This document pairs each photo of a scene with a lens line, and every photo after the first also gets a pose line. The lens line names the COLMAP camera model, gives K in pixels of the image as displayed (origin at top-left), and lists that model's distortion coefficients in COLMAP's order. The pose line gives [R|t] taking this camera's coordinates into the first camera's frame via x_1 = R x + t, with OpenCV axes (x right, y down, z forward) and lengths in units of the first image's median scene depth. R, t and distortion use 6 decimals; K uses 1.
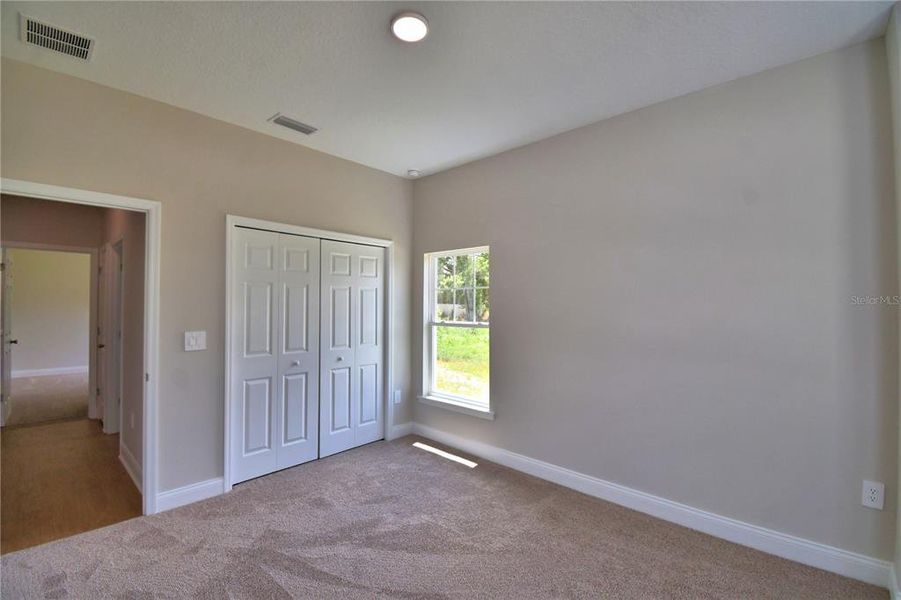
lens RADIAL K [[394.3, 0, 449.0], [0, 394.3, 300.5], [0, 0, 1]] dist [-0.002678, -0.010545]
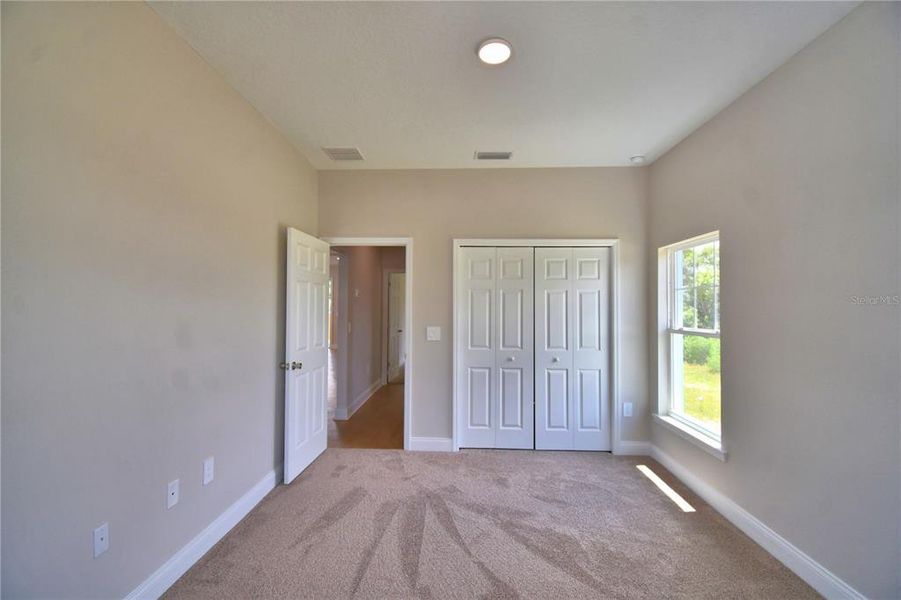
lens RADIAL K [[394.3, 0, 452.6], [0, 394.3, 300.0], [0, 0, 1]] dist [-0.002678, -0.010545]
pose [[0.642166, -0.023675, -0.766200, 0.372003], [0.005203, 0.999635, -0.026527, 0.017664], [0.766548, 0.013048, 0.642055, 0.129662]]
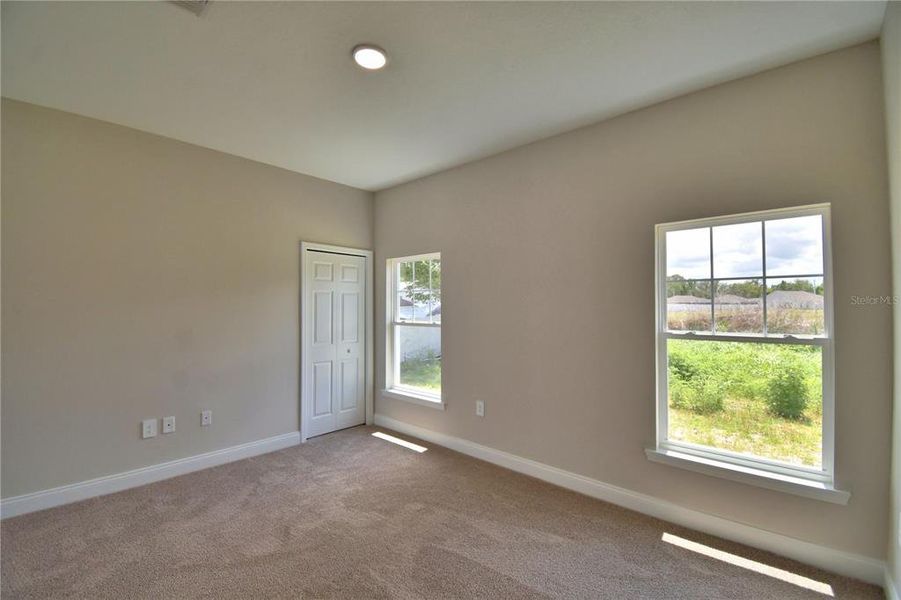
lens RADIAL K [[394.3, 0, 455.4], [0, 394.3, 296.4], [0, 0, 1]] dist [-0.002678, -0.010545]
pose [[0.999895, -0.011875, -0.008322, 0.168829], [0.011671, 0.999640, -0.024143, 0.014787], [0.008606, 0.024044, 0.999674, -0.115841]]
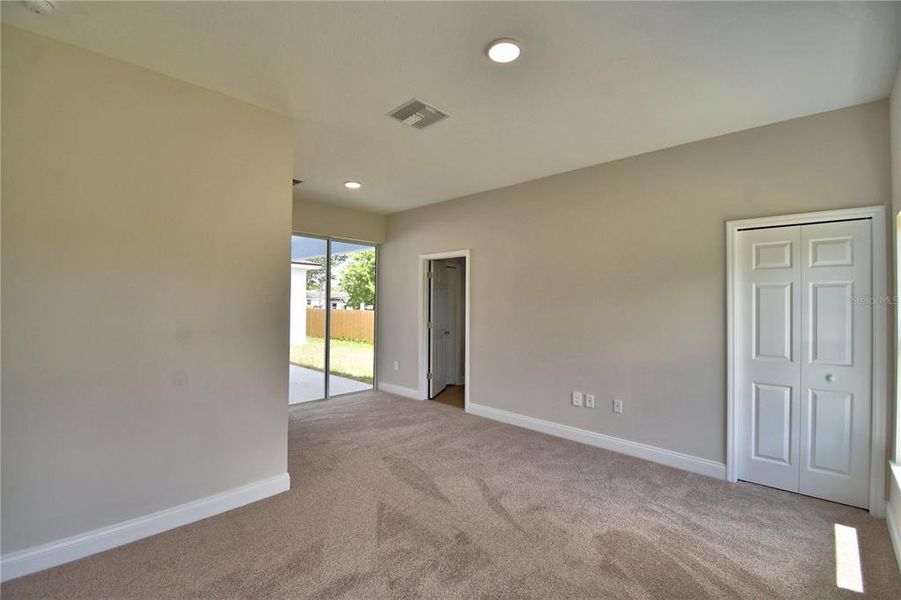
lens RADIAL K [[394.3, 0, 442.0], [0, 394.3, 296.9], [0, 0, 1]] dist [-0.002678, -0.010545]
pose [[-0.056456, -0.029233, -0.997977, 0.564992], [-0.006856, 0.999559, -0.028892, 0.021655], [0.998382, 0.005211, -0.056631, 0.350021]]
